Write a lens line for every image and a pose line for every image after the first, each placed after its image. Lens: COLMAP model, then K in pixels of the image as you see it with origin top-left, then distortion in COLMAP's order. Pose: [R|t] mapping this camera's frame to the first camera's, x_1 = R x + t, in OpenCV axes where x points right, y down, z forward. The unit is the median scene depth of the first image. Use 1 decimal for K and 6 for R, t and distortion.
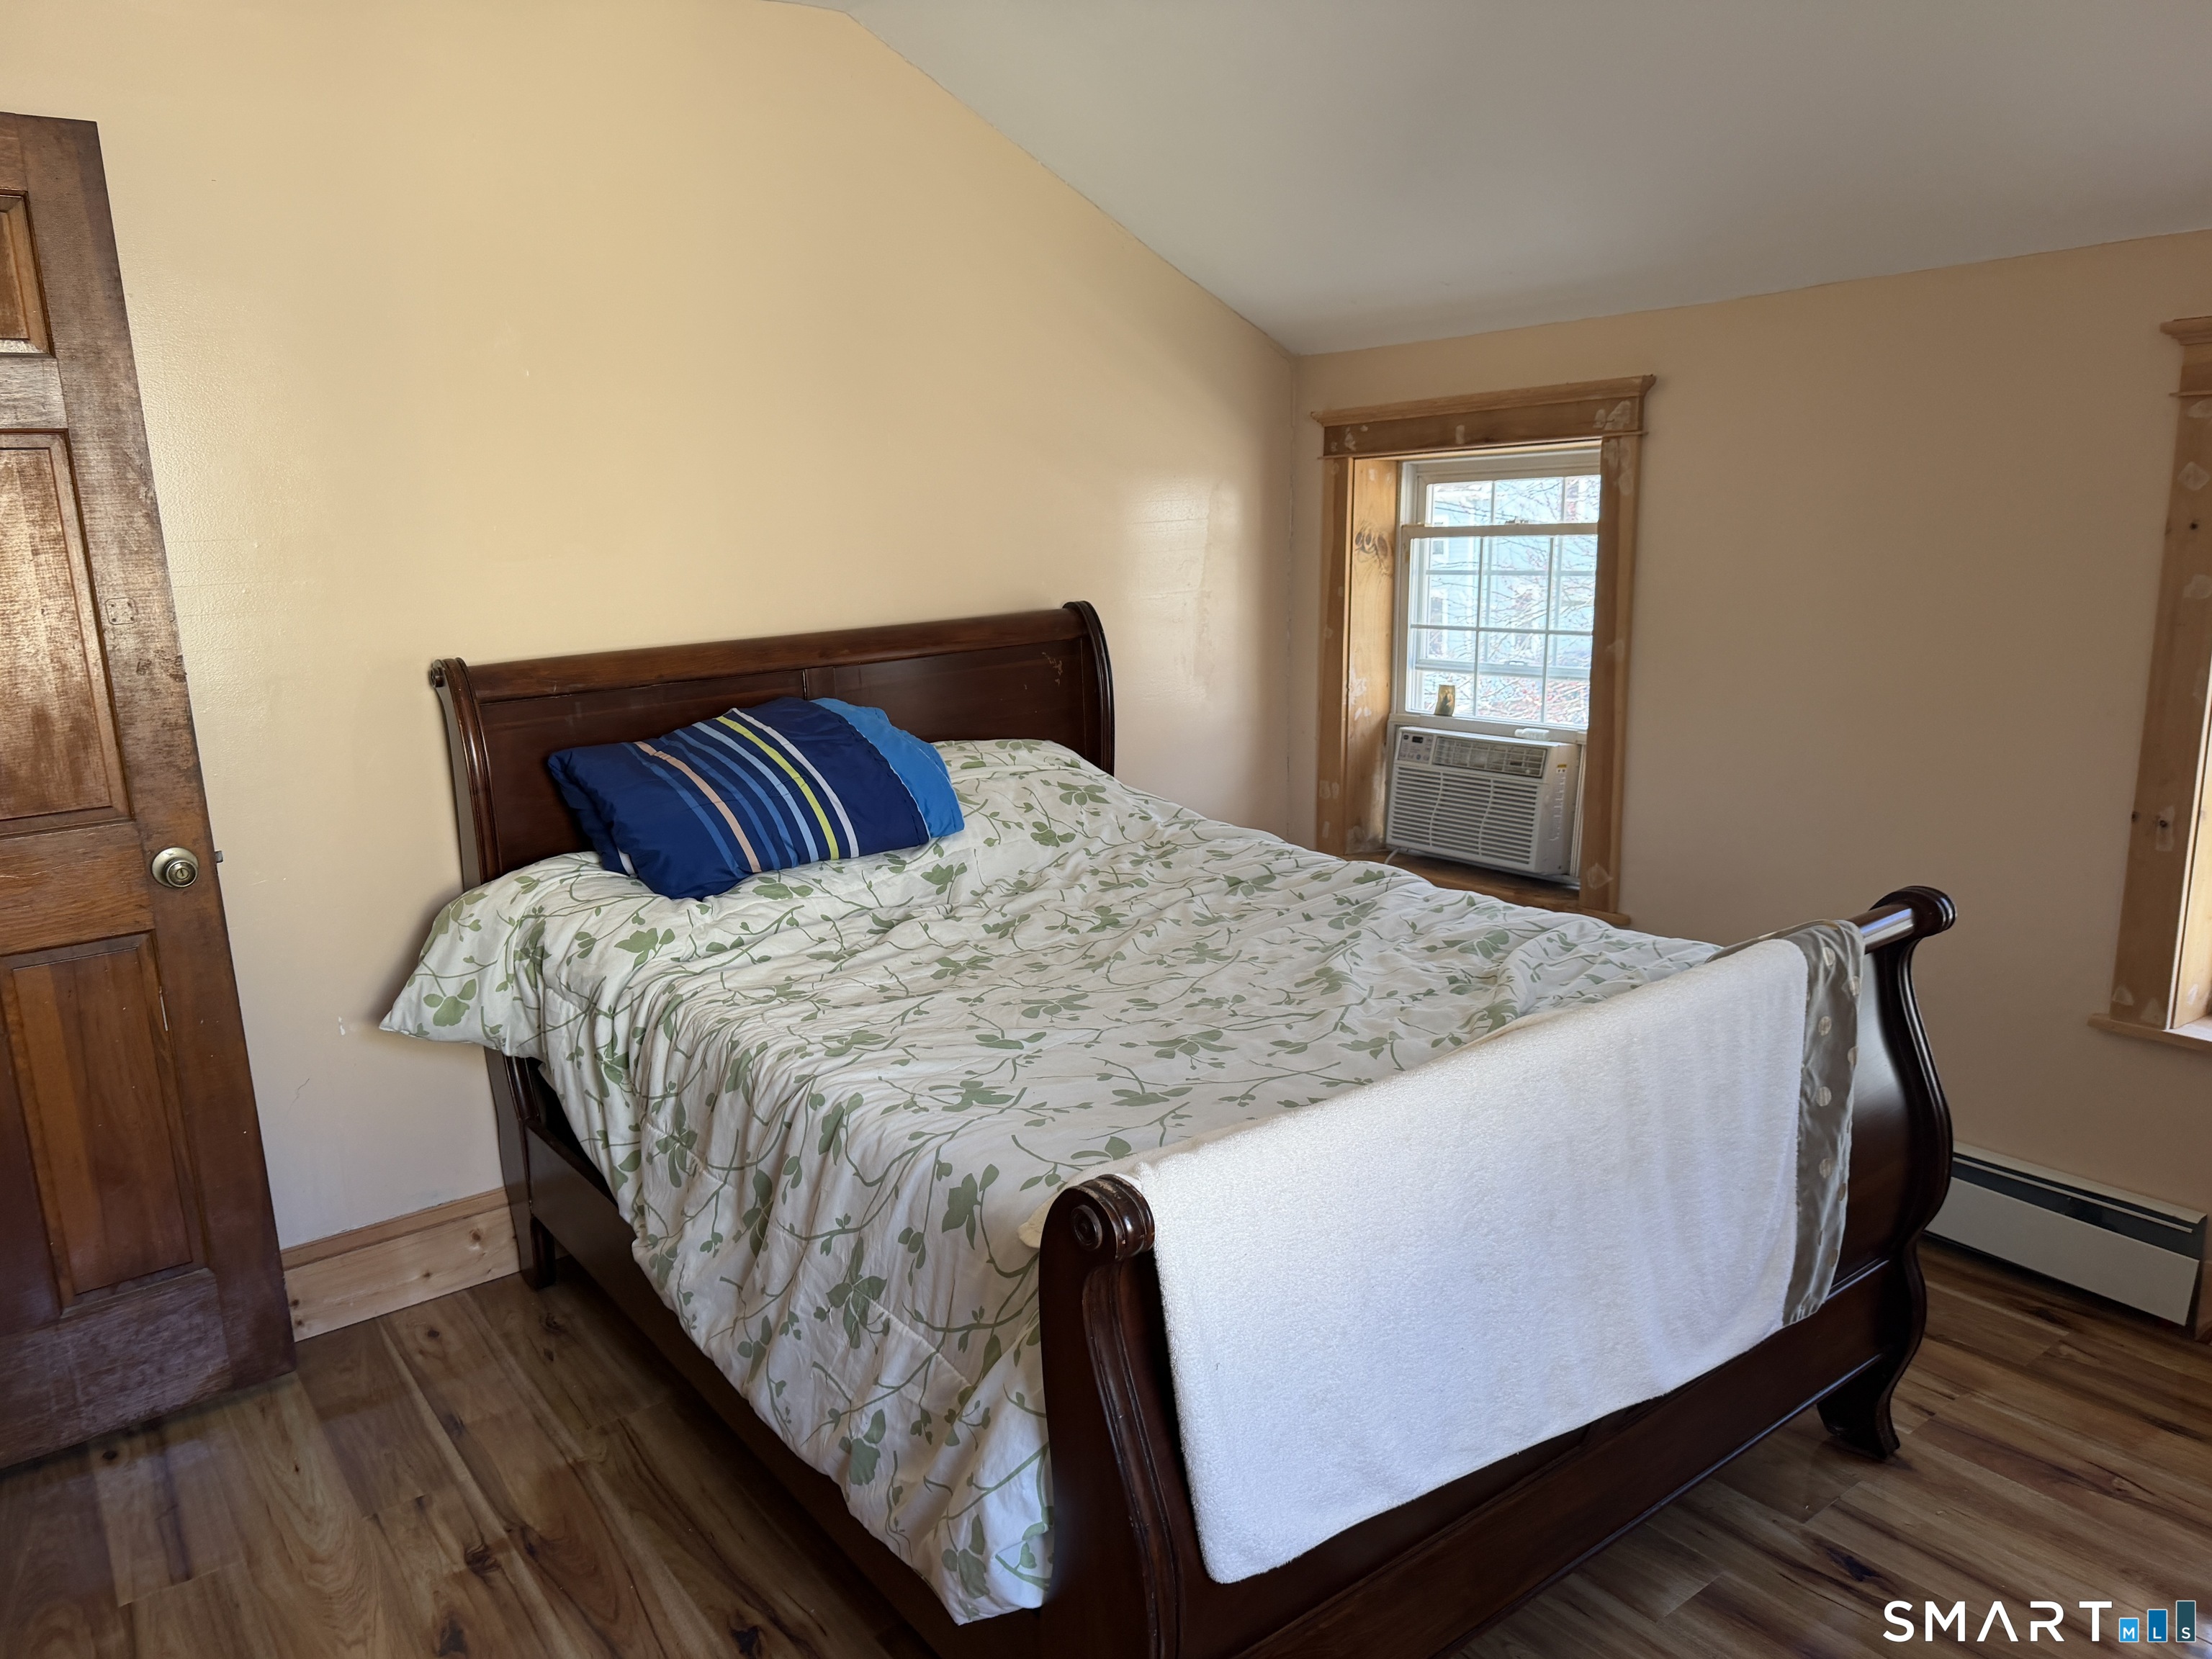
lens RADIAL K [[1592.2, 0, 1106.0], [0, 1592.2, 829.5], [0, 0, 1]] dist [0.010604, -0.020676]
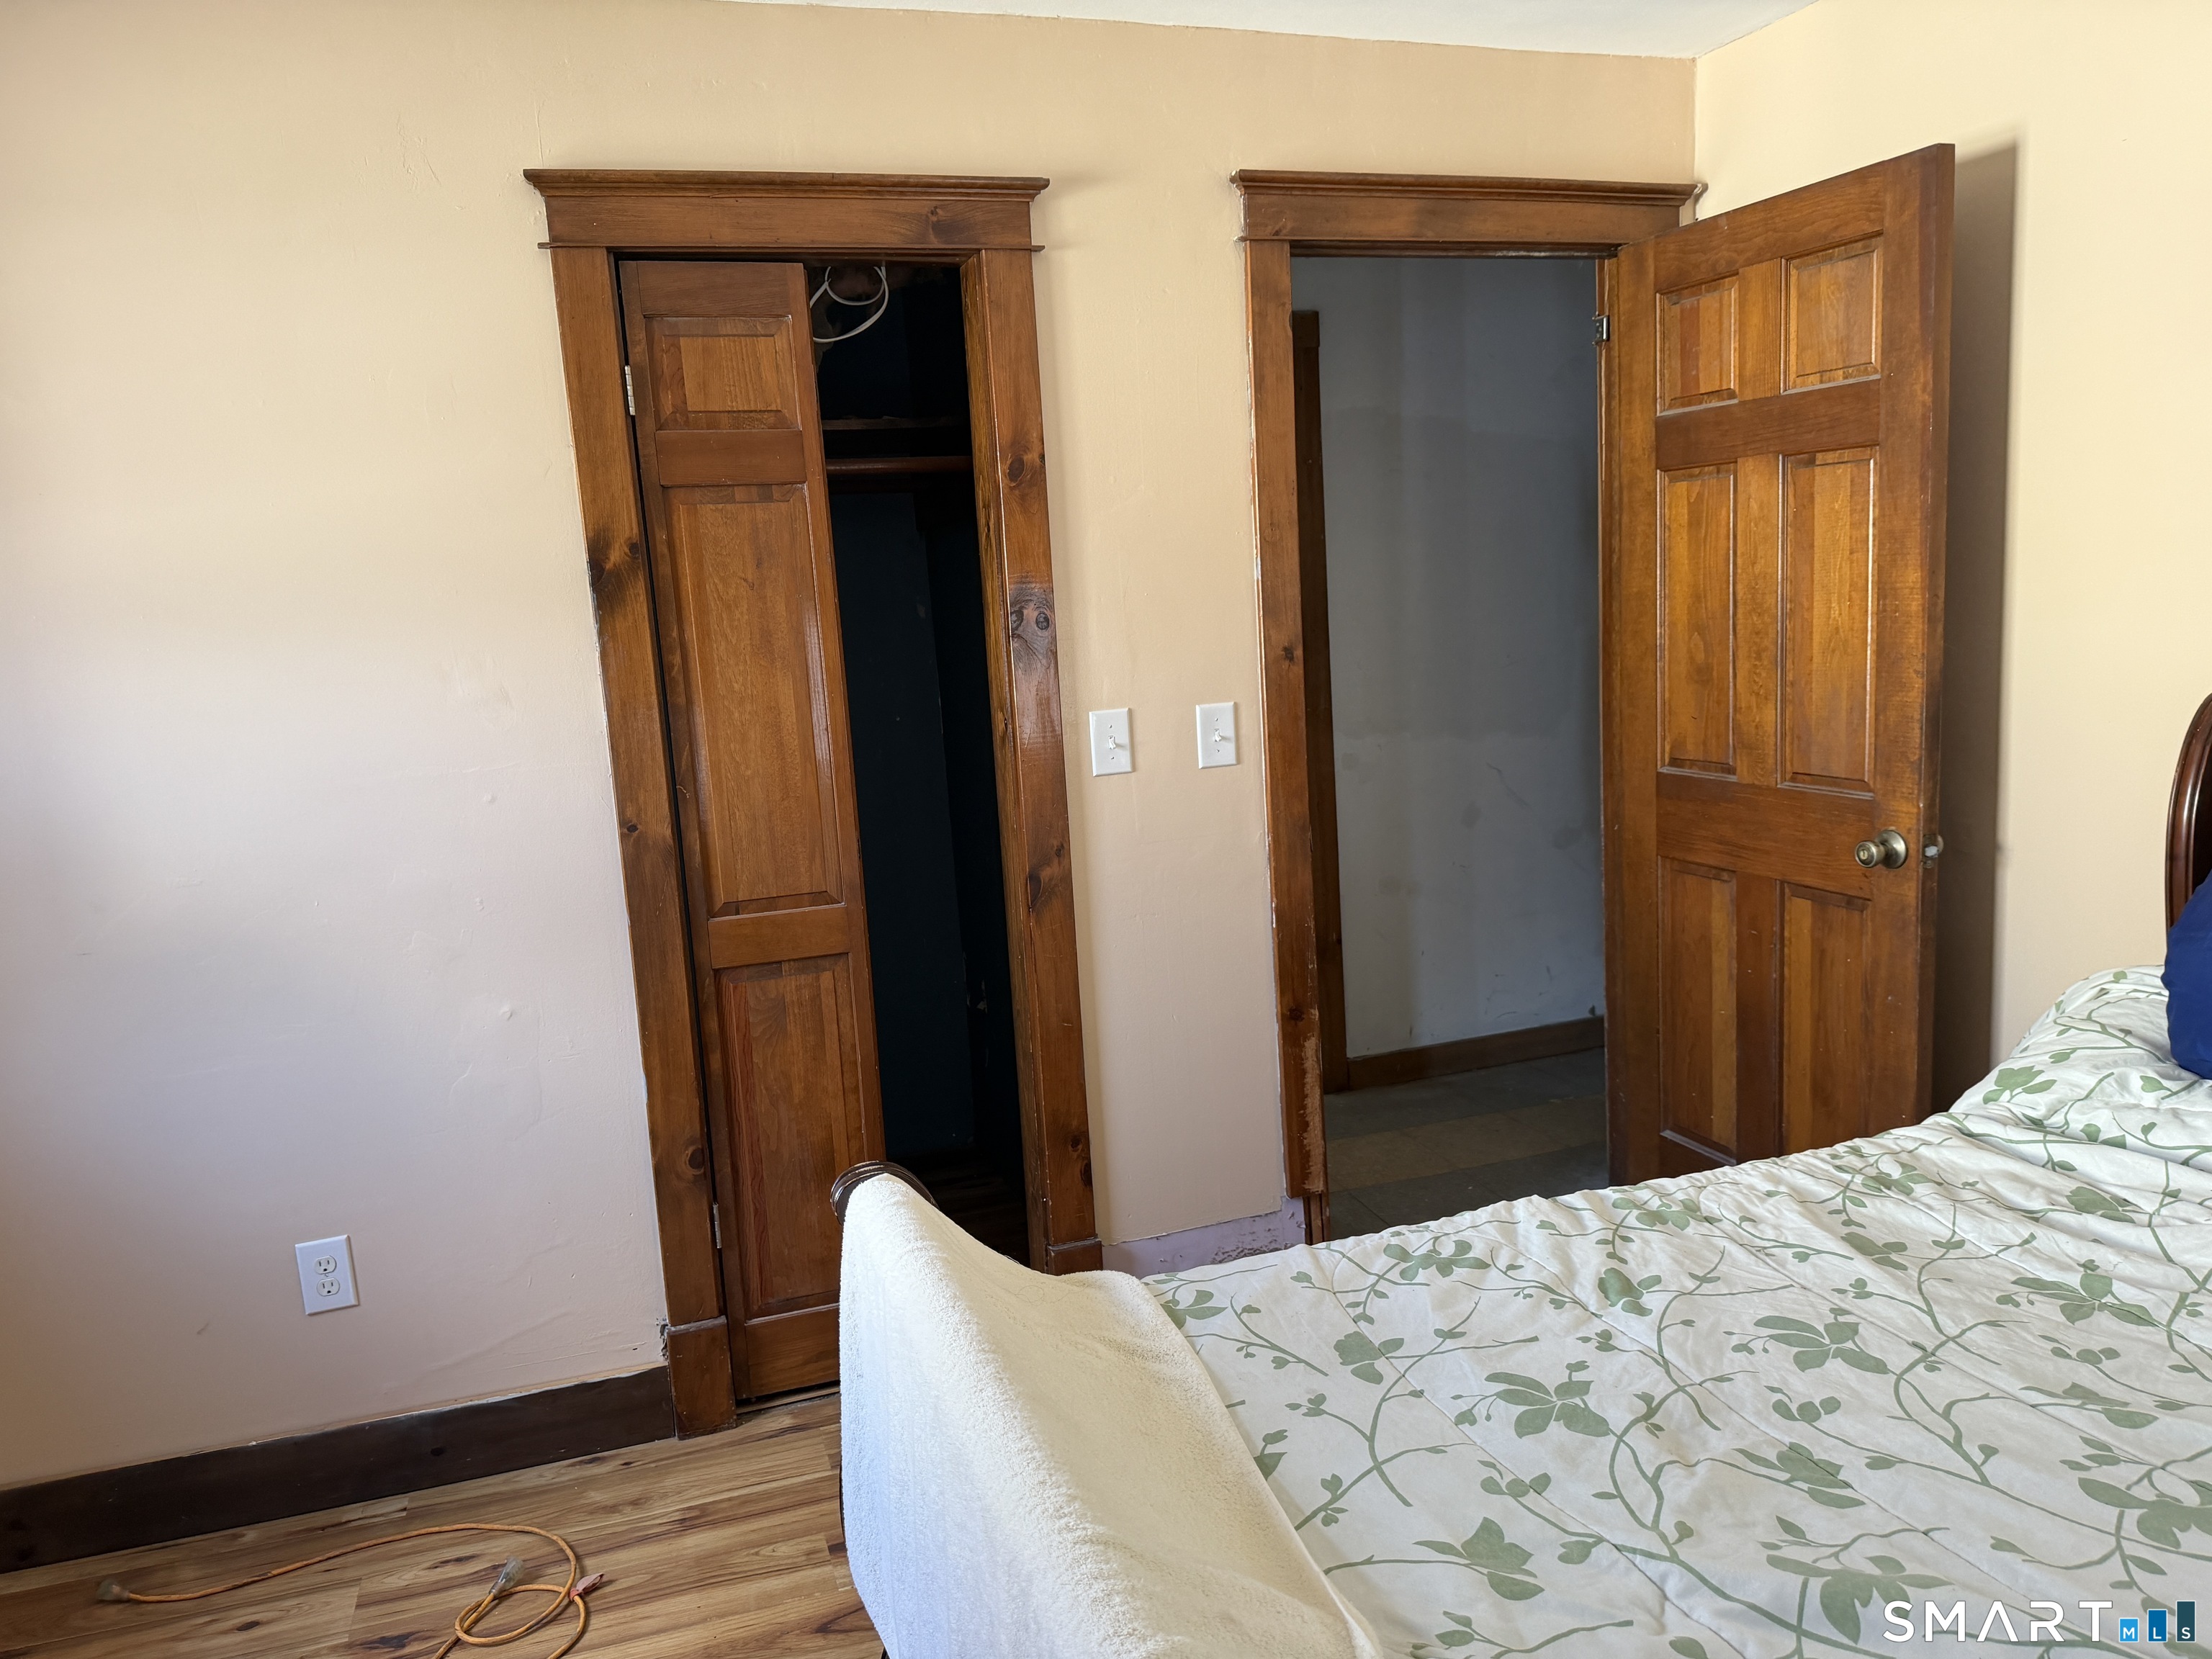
lens RADIAL K [[1542.6, 0, 1106.0], [0, 1542.6, 829.5], [0, 0, 1]] dist [0.132482, -0.232899]
pose [[-0.309754, 0.213208, -0.926604, 0.587972], [-0.117119, 0.958558, 0.259712, -0.214148], [0.943576, 0.188970, -0.271946, 0.847157]]
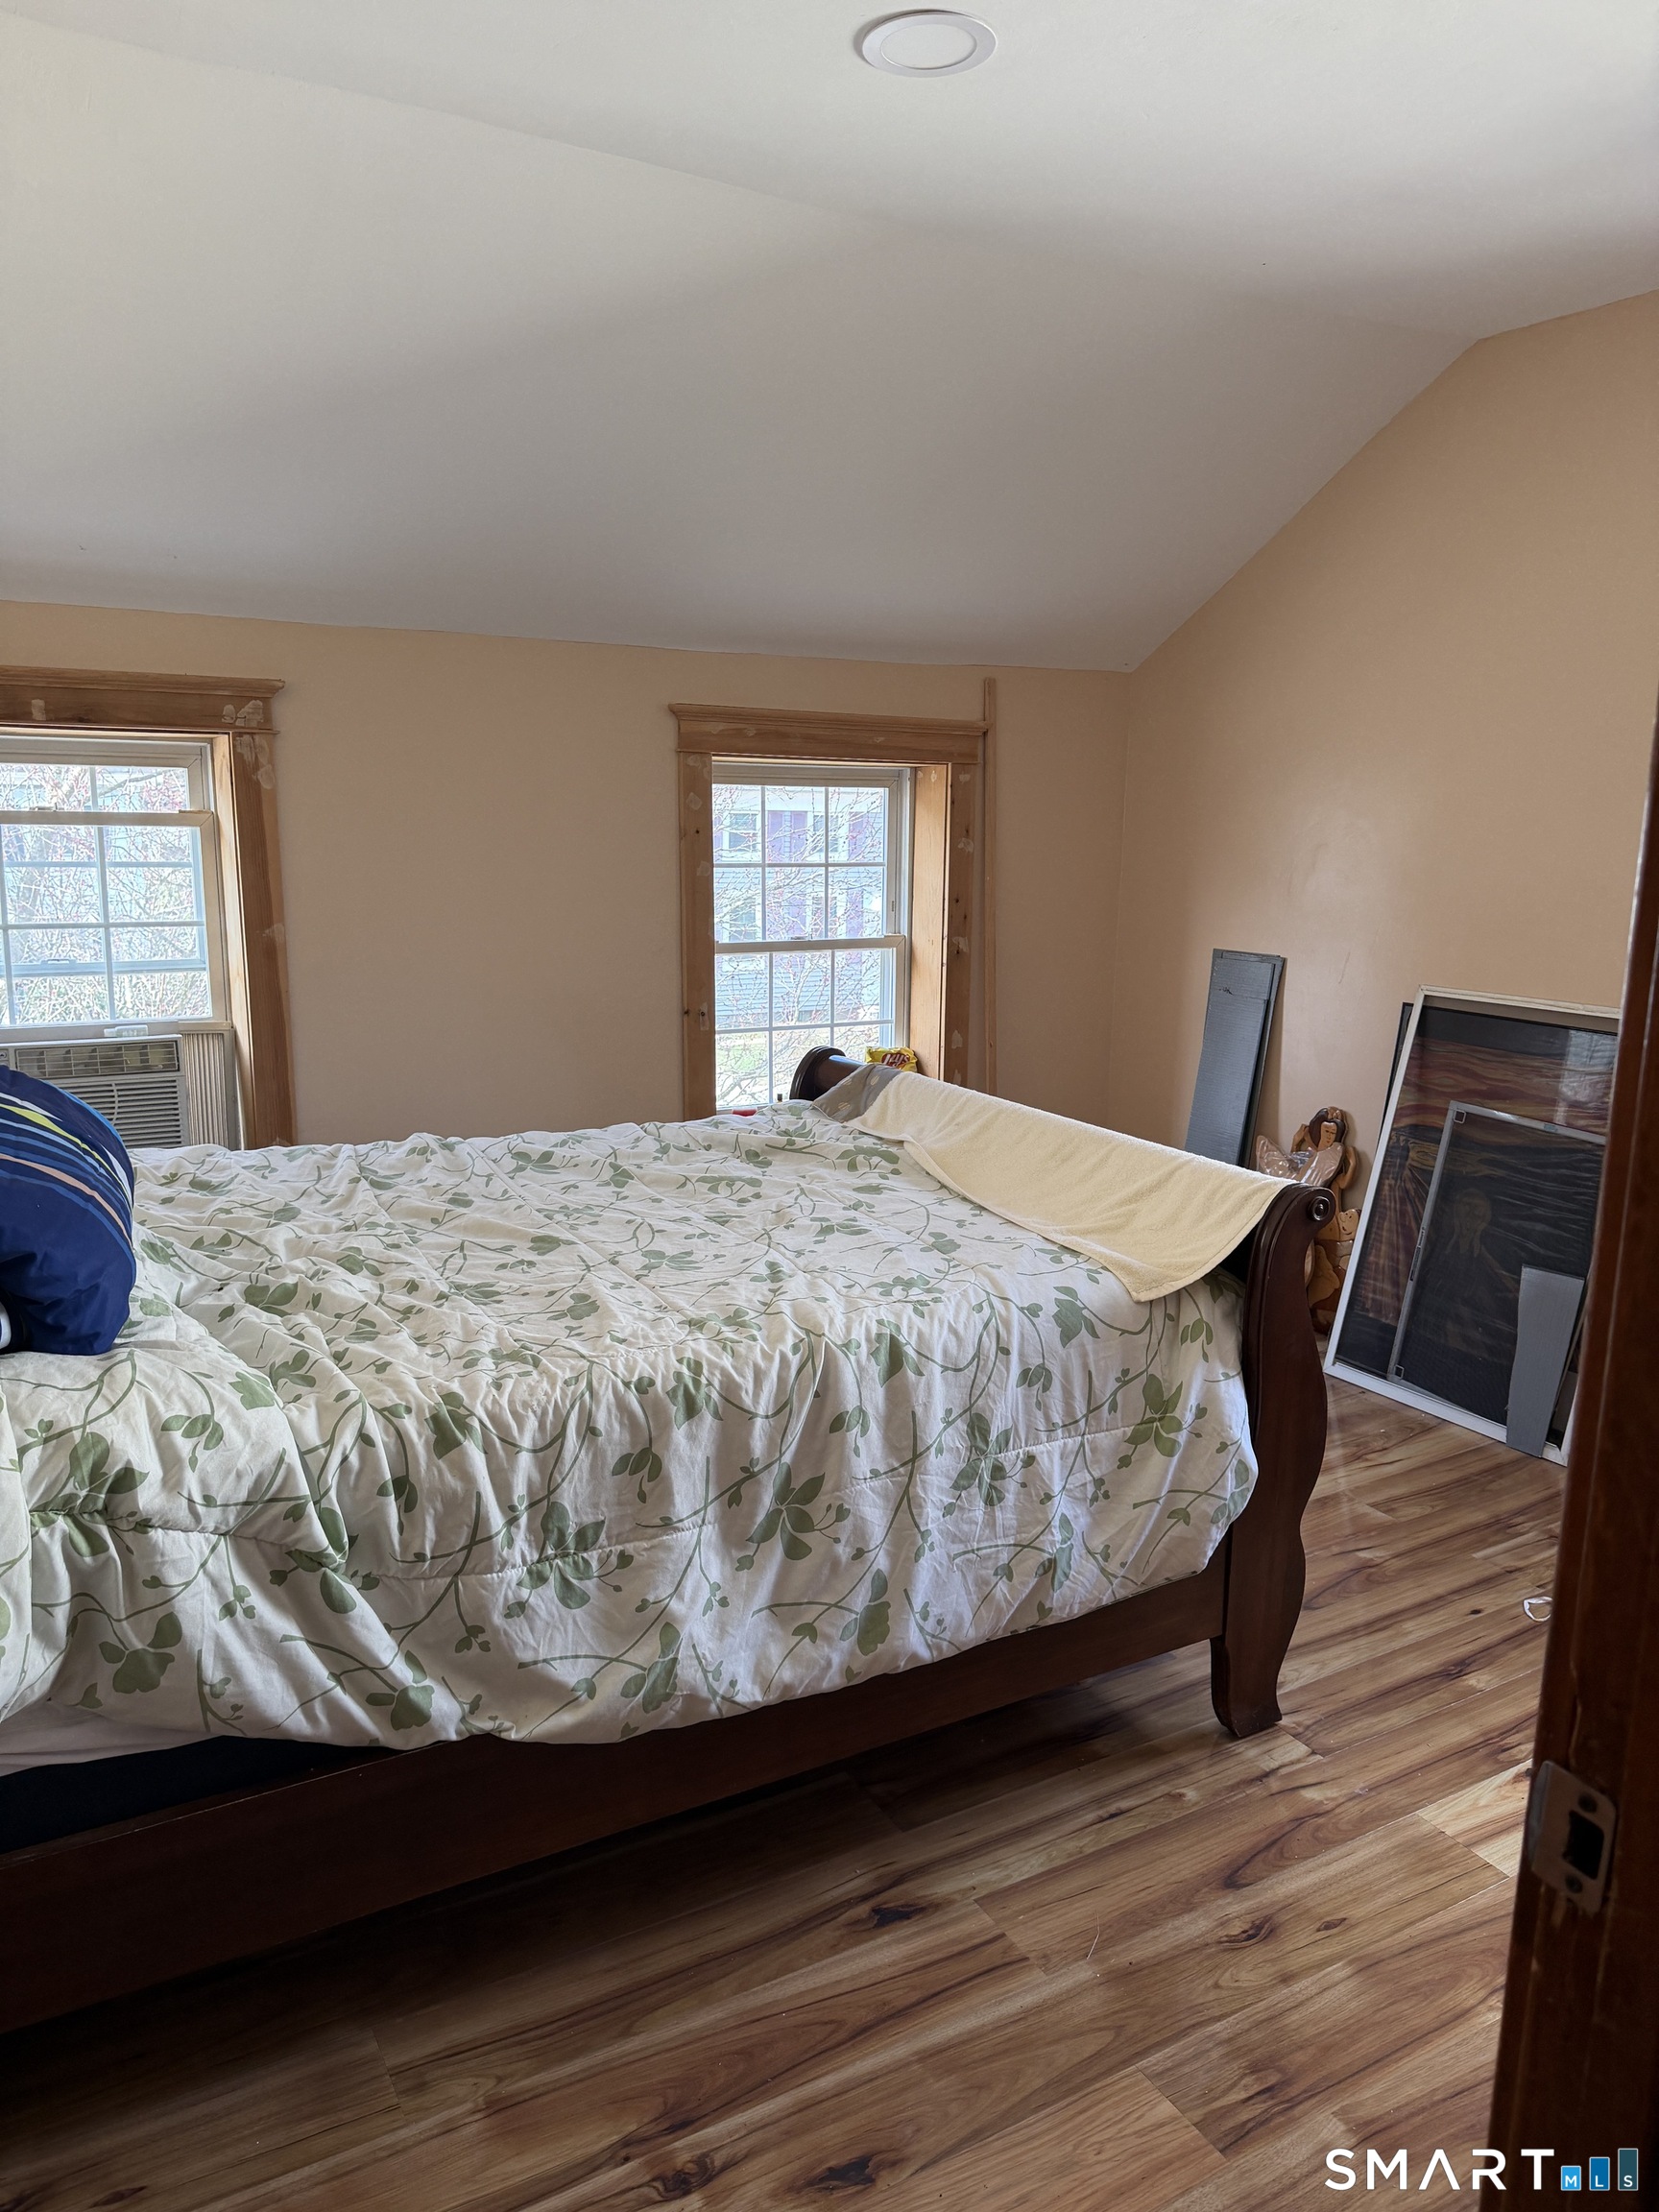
lens RADIAL K [[1542.6, 0, 867.7], [0, 1542.6, 1086.5], [0, 0, 1]] dist [0.132482, -0.232899]
pose [[0.098072, -0.134648, 0.986028, -0.984749], [0.174646, 0.977757, 0.116148, -0.093895], [-0.979735, 0.160815, 0.119406, 0.723034]]
